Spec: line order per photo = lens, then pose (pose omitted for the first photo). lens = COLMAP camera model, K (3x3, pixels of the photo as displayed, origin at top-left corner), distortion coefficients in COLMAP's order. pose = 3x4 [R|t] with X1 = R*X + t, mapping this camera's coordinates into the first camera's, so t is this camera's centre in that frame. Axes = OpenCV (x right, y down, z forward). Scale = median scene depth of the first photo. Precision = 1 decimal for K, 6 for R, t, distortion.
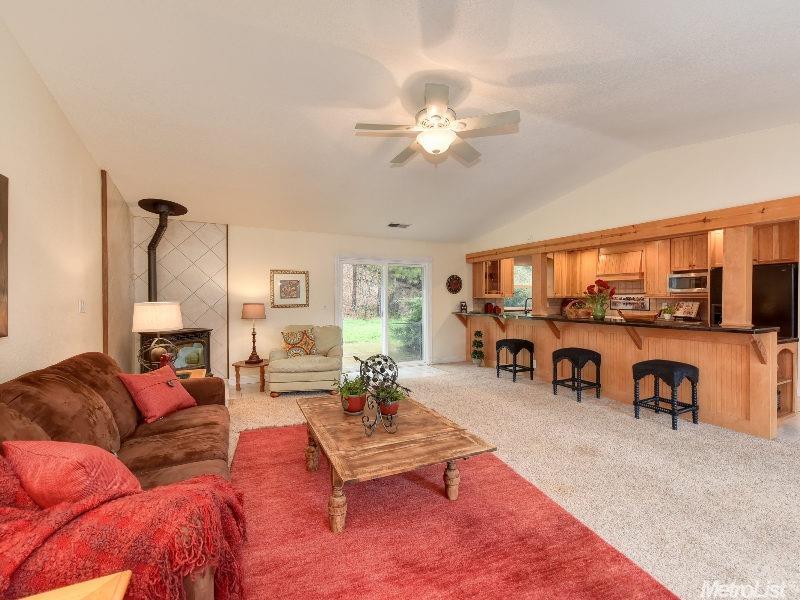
lens RADIAL K [[351.8, 0, 404.3], [0, 351.8, 300.8], [0, 0, 1]] dist [0.015062, -0.000453]
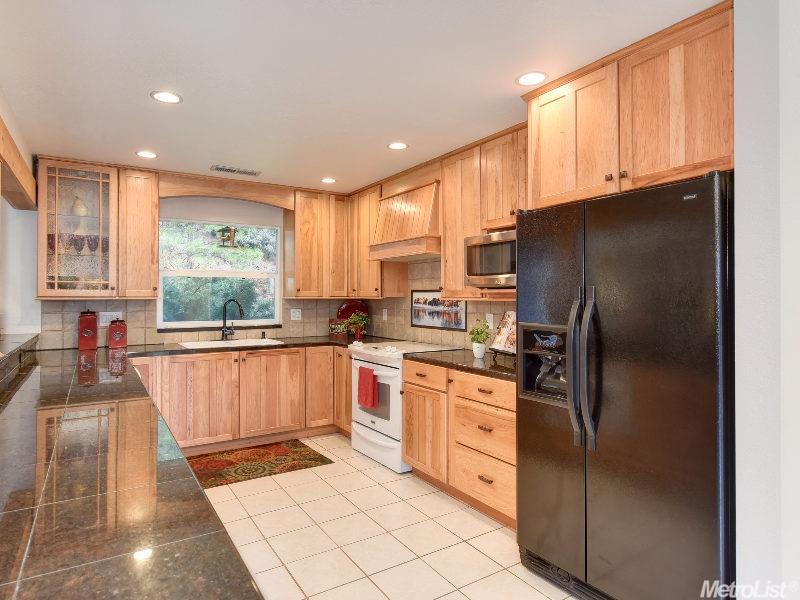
lens RADIAL K [[478.2, 0, 398.1], [0, 478.2, 305.2], [0, 0, 1]] dist [0.040549, 0.000982]
pose [[0.994873, 0.001608, 0.101121, 0.546217], [-0.002467, 0.999962, 0.008379, -0.007039], [-0.101103, -0.008586, 0.994839, 0.445663]]
